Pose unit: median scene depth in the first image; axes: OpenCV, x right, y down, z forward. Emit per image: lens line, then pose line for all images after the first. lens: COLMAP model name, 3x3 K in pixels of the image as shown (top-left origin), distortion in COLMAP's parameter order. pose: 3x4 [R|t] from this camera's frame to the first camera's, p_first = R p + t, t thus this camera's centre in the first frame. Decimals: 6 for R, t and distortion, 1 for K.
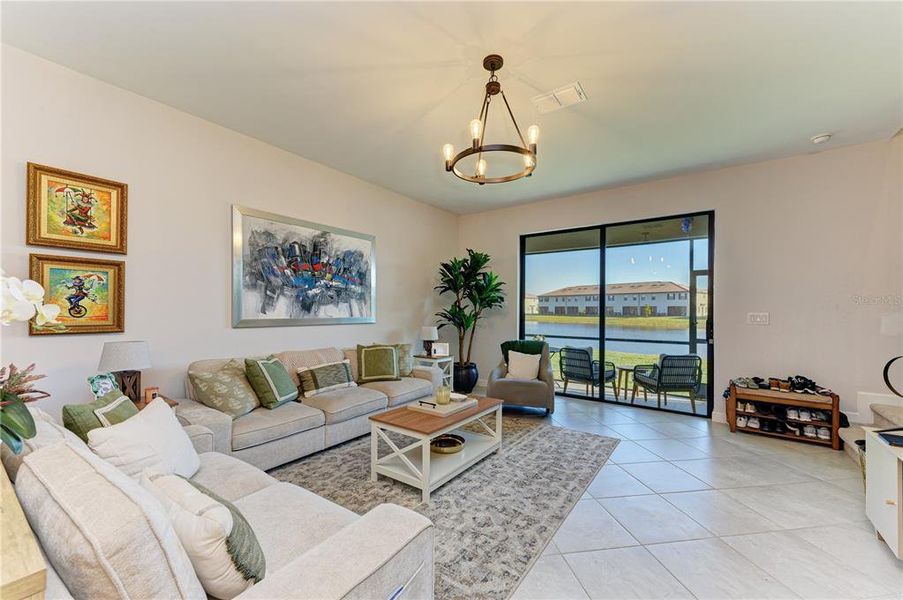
lens RADIAL K [[347.0, 0, 456.5], [0, 347.0, 304.2], [0, 0, 1]] dist [0.012599, -0.002417]
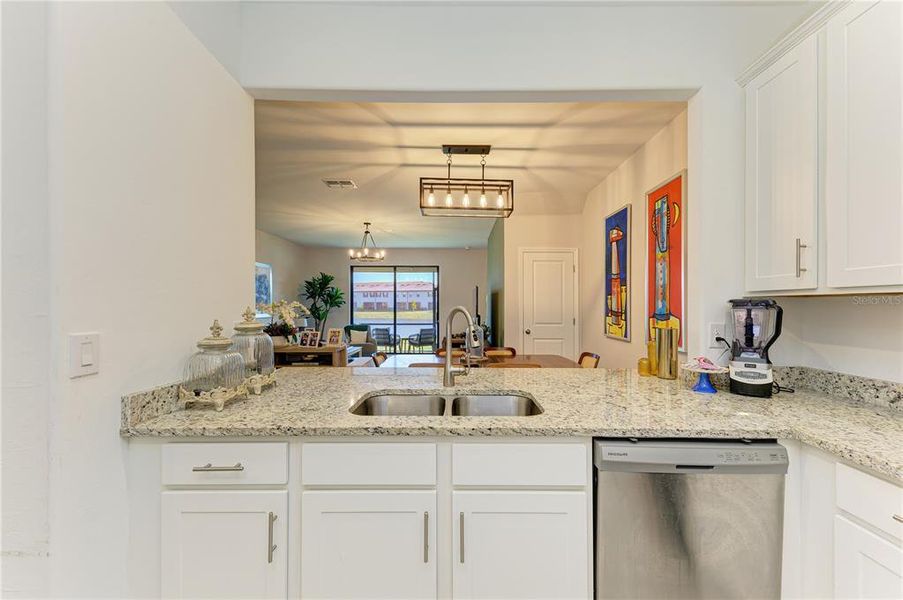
lens RADIAL K [[347.0, 0, 452.8], [0, 347.0, 305.5], [0, 0, 1]] dist [0.012599, -0.002417]
pose [[0.817804, -0.003699, 0.575485, -0.595068], [-0.006176, 0.999865, 0.015203, -0.040162], [-0.575464, -0.015988, 0.817671, -1.076158]]
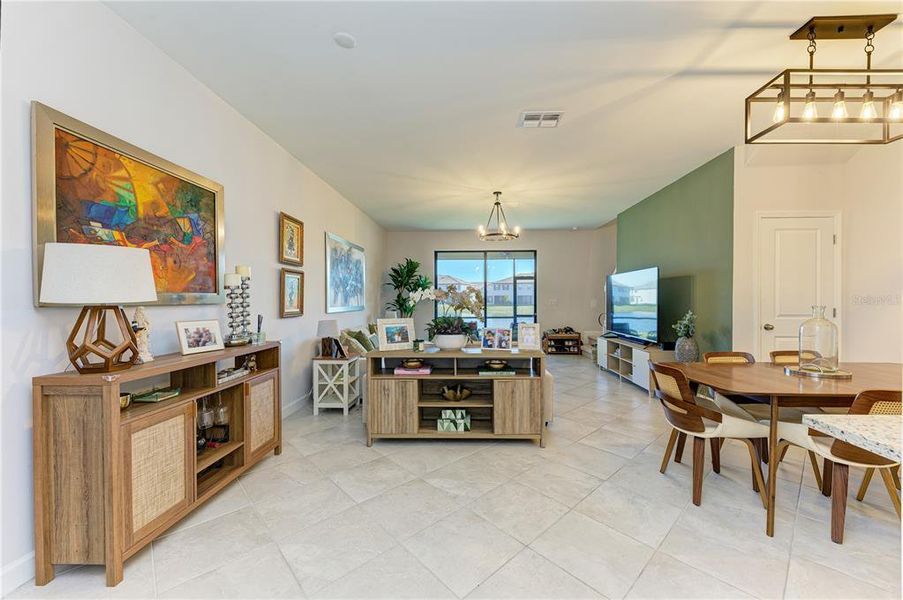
lens RADIAL K [[347.0, 0, 454.2], [0, 347.0, 301.2], [0, 0, 1]] dist [0.012599, -0.002417]
pose [[0.835822, -0.011212, 0.548887, -0.862319], [-0.000282, 0.999783, 0.020851, -0.013678], [-0.549001, -0.017582, 0.835637, -0.482805]]
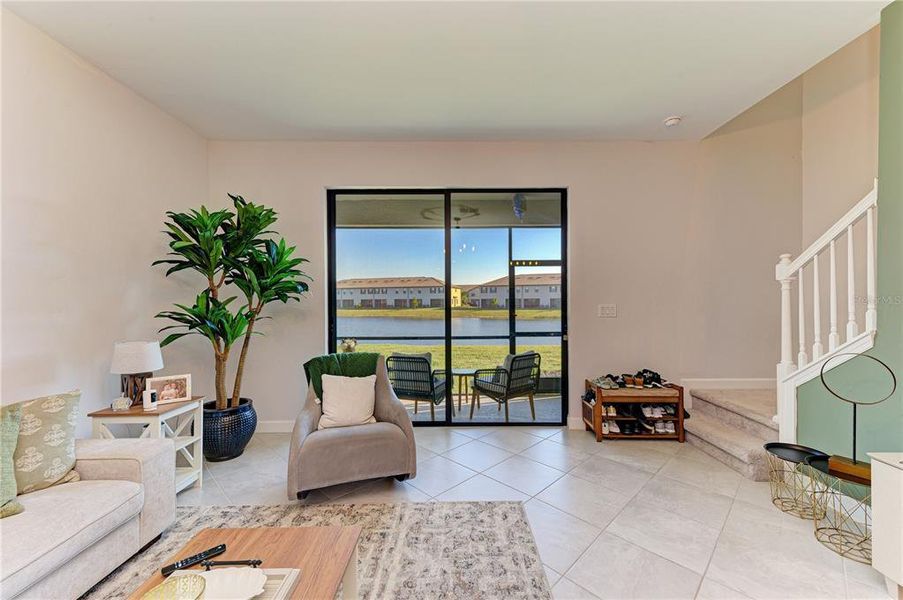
lens RADIAL K [[347.0, 0, 453.2], [0, 347.0, 306.7], [0, 0, 1]] dist [0.012599, -0.002417]
pose [[0.813552, -0.016709, 0.581252, -0.008217], [0.000689, 0.999614, 0.027772, 0.004425], [-0.581492, -0.022194, 0.813250, 0.492053]]
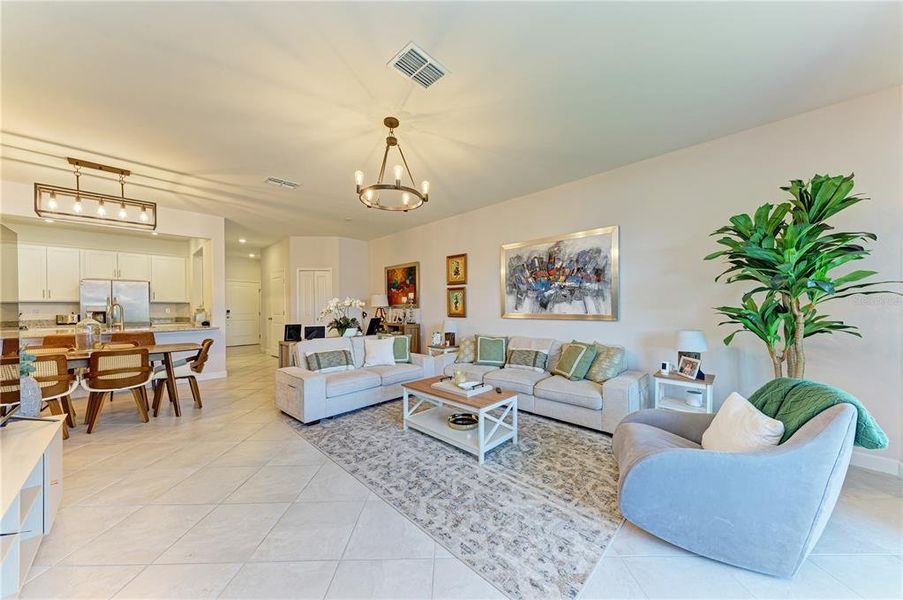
lens RADIAL K [[304.7, 0, 459.0], [0, 304.7, 308.2], [0, 0, 1]] dist [0.004007, -0.000437]
pose [[-0.127403, -0.003106, -0.991846, 0.739435], [0.018061, 0.999822, -0.005451, 0.020672], [0.991687, -0.018608, -0.127324, 0.843782]]
